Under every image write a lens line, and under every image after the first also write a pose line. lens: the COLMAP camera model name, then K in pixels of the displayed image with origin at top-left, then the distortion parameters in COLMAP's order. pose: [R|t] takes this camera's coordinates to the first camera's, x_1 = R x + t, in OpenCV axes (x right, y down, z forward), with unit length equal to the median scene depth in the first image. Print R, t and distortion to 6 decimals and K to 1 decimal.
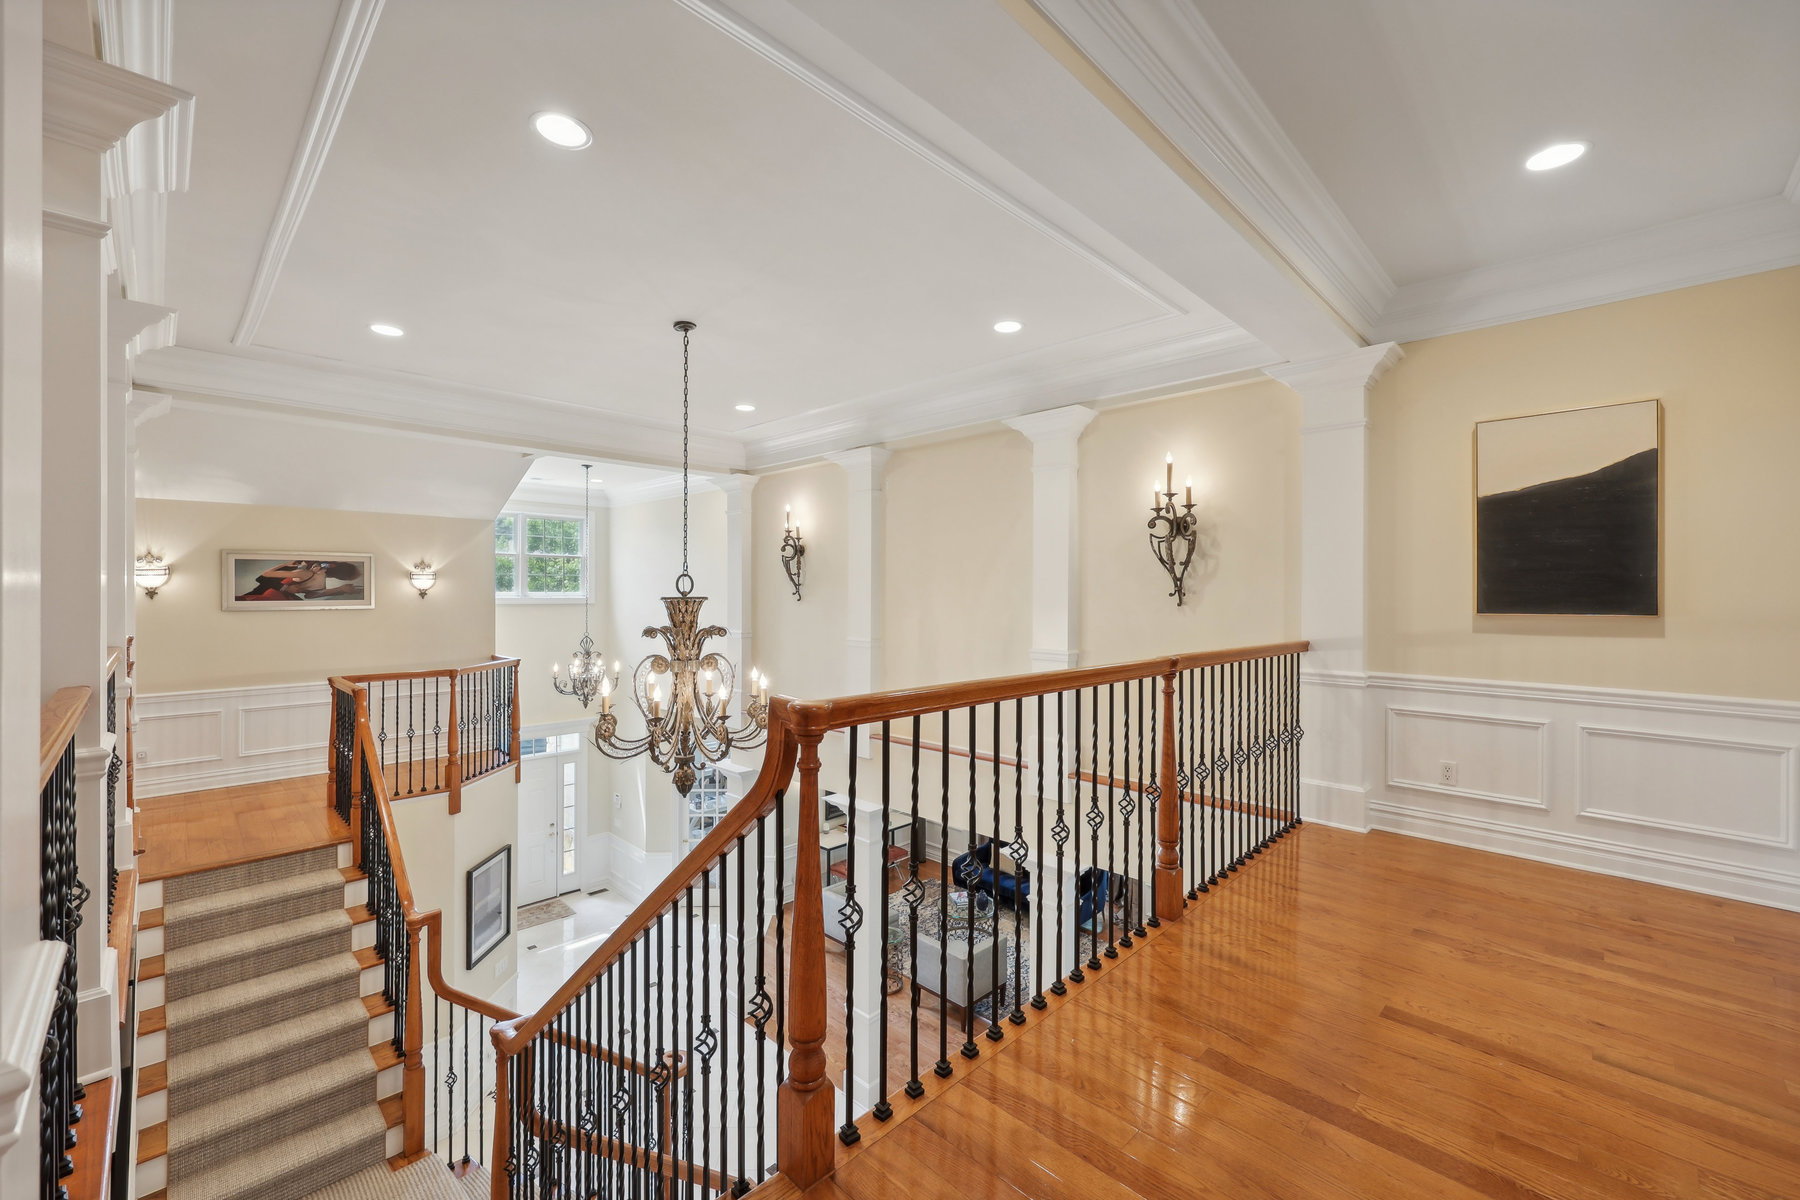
lens RADIAL K [[731.3, 0, 899.9], [0, 731.3, 596.8], [0, 0, 1]] dist [0.001604, 0.000173]
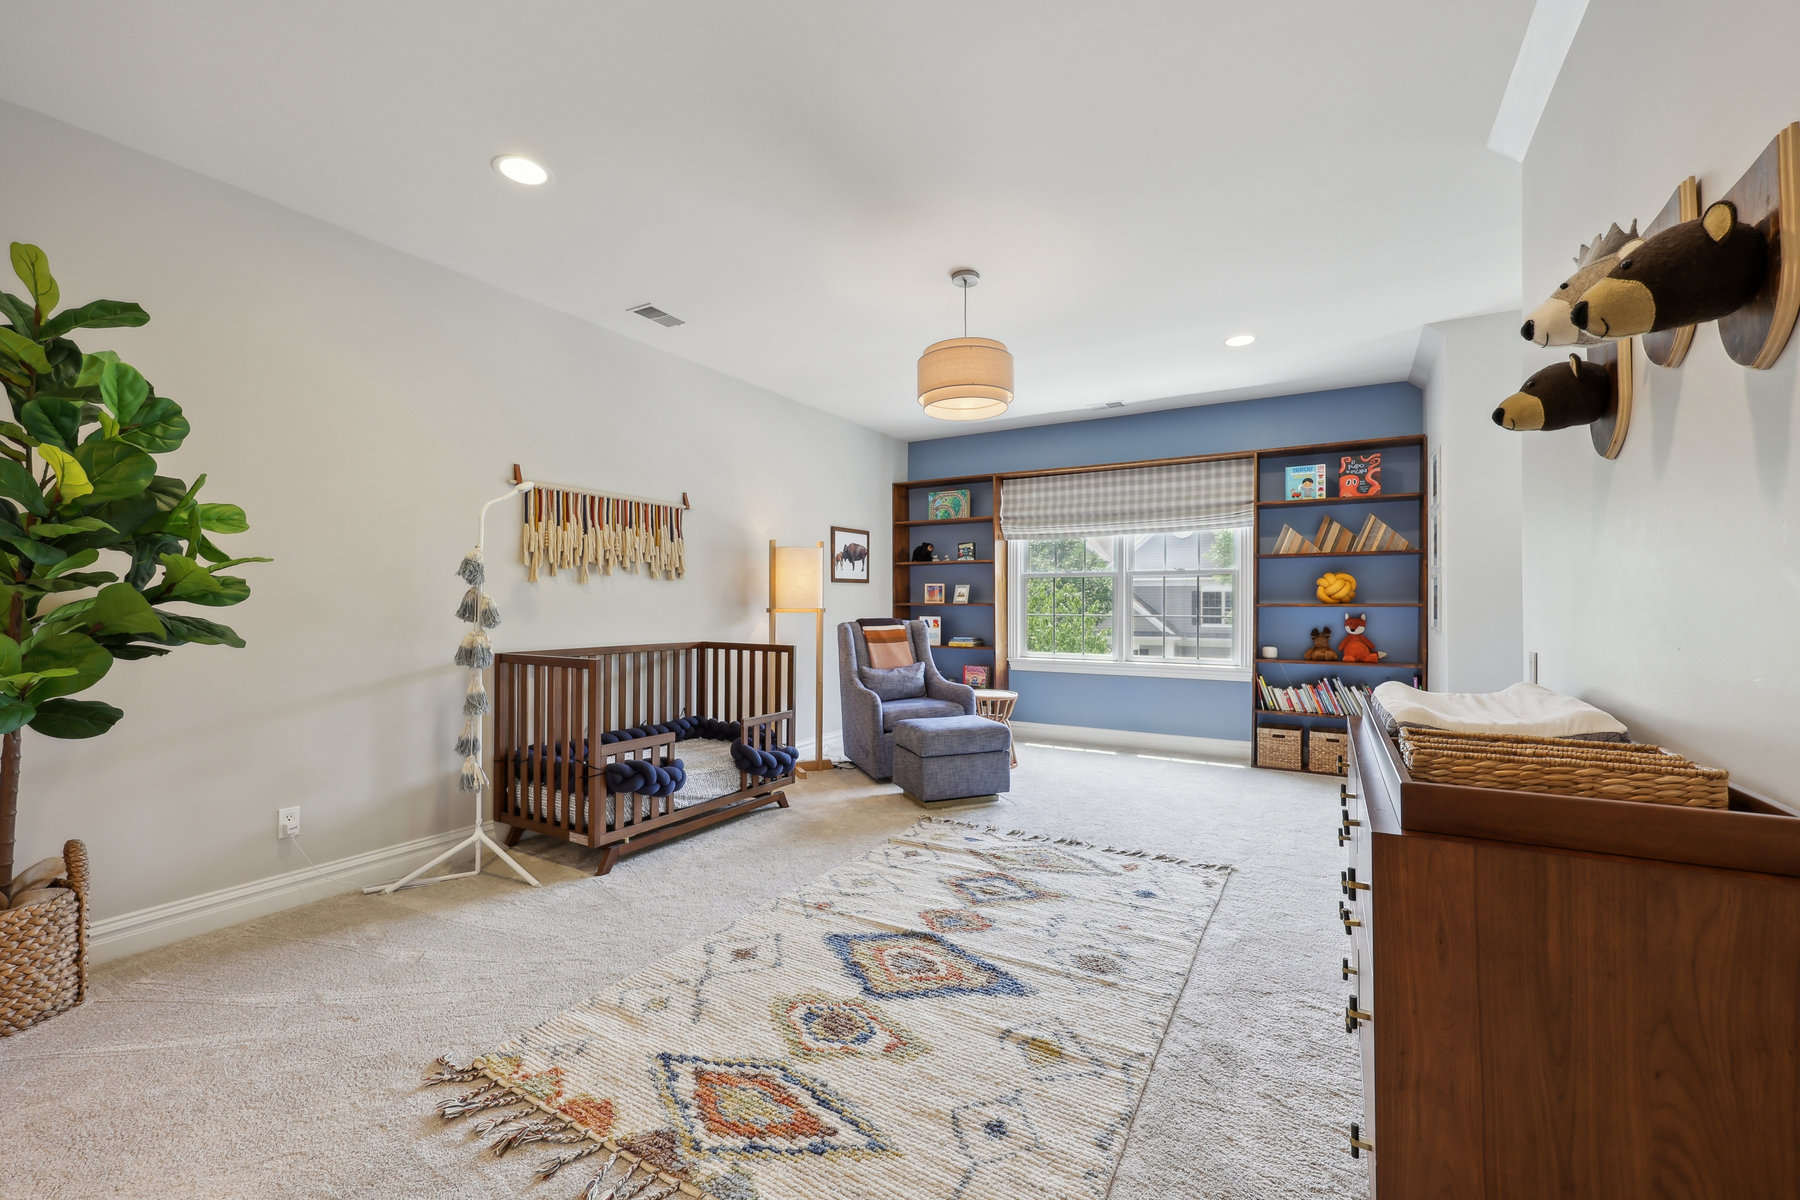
lens RADIAL K [[731.3, 0, 898.1], [0, 731.3, 599.4], [0, 0, 1]] dist [0.001604, 0.000173]
pose [[0.245581, -0.009131, -0.969333, 3.165331], [-0.001873, 0.999949, -0.009894, -0.048822], [0.969374, 0.004245, 0.245551, 0.798488]]
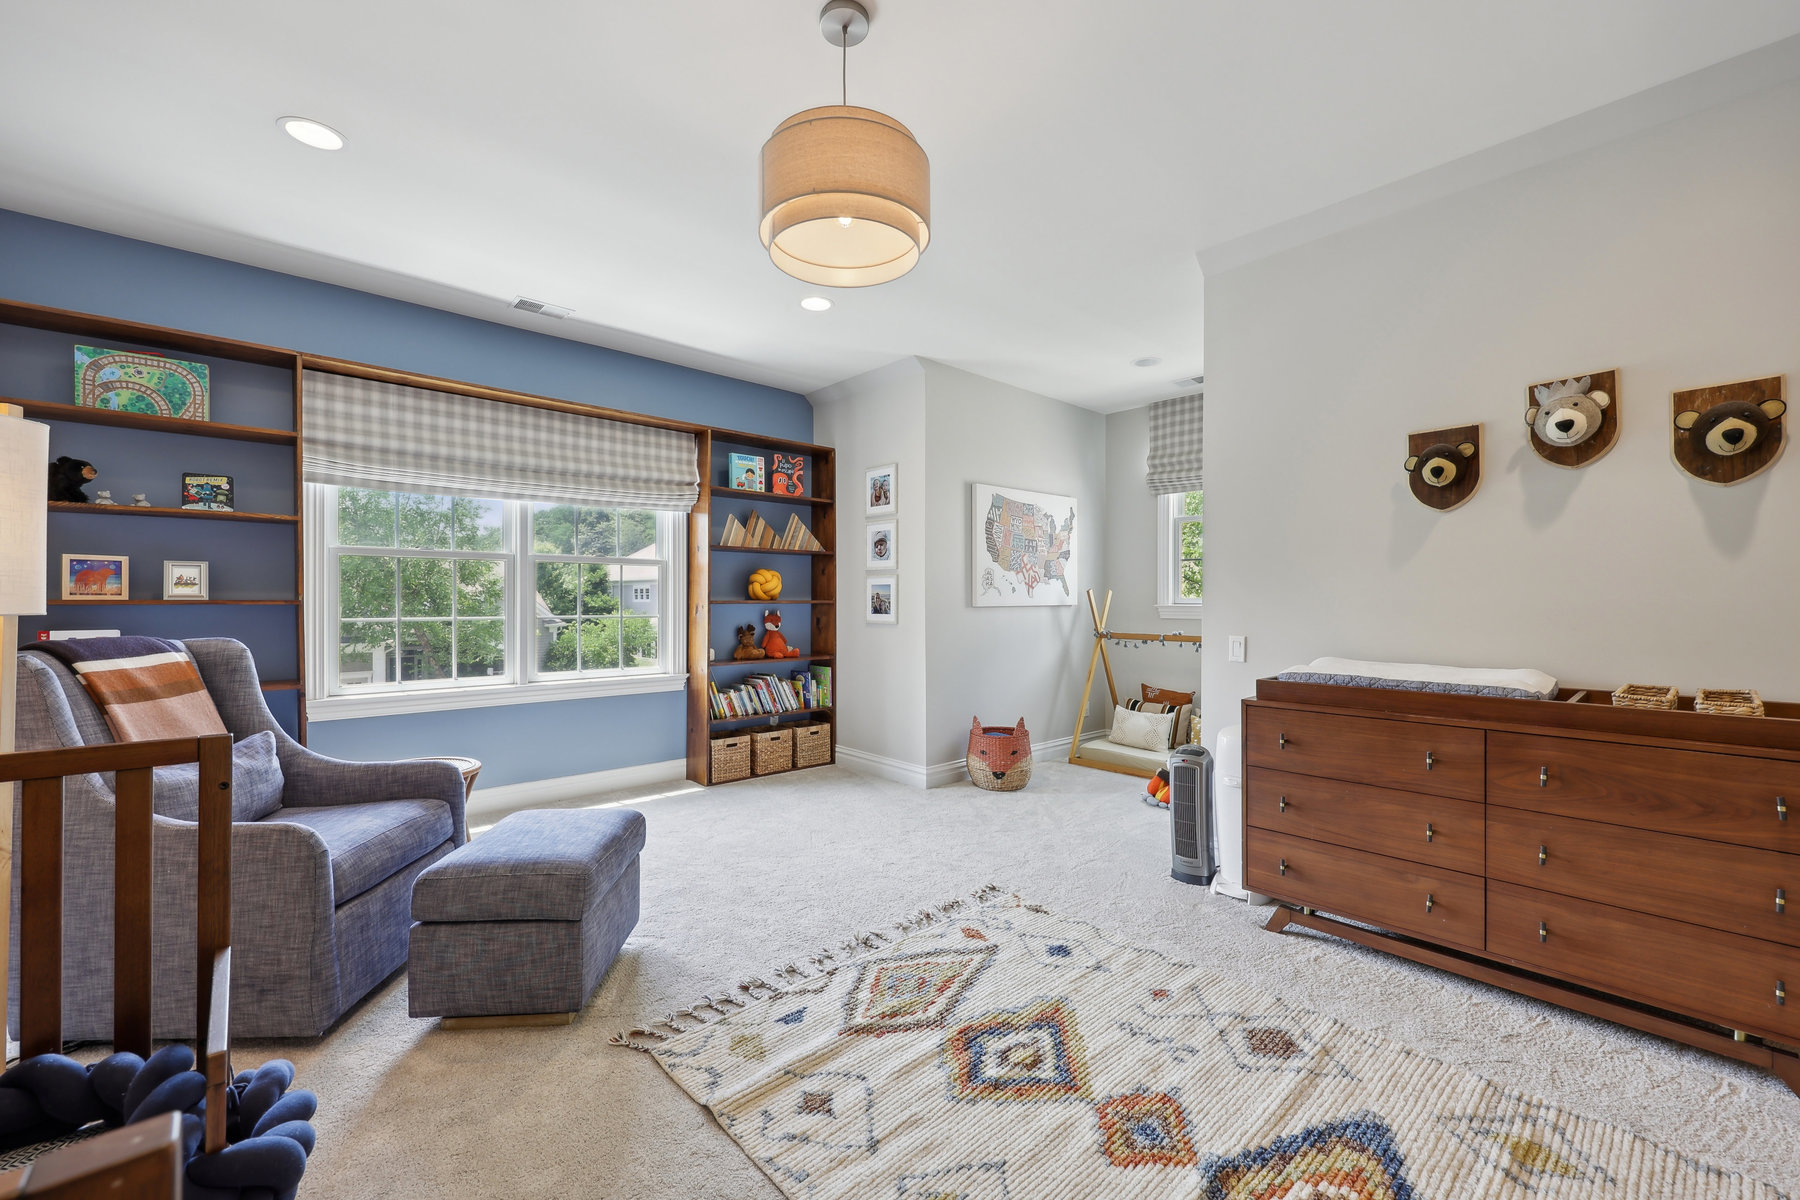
lens RADIAL K [[731.3, 0, 898.3], [0, 731.3, 602.7], [0, 0, 1]] dist [0.001604, 0.000173]
pose [[0.998099, -0.002559, -0.061577, 1.395449], [0.002591, 0.999997, 0.000441, -0.055350], [0.061576, -0.000600, 0.998102, 0.338032]]
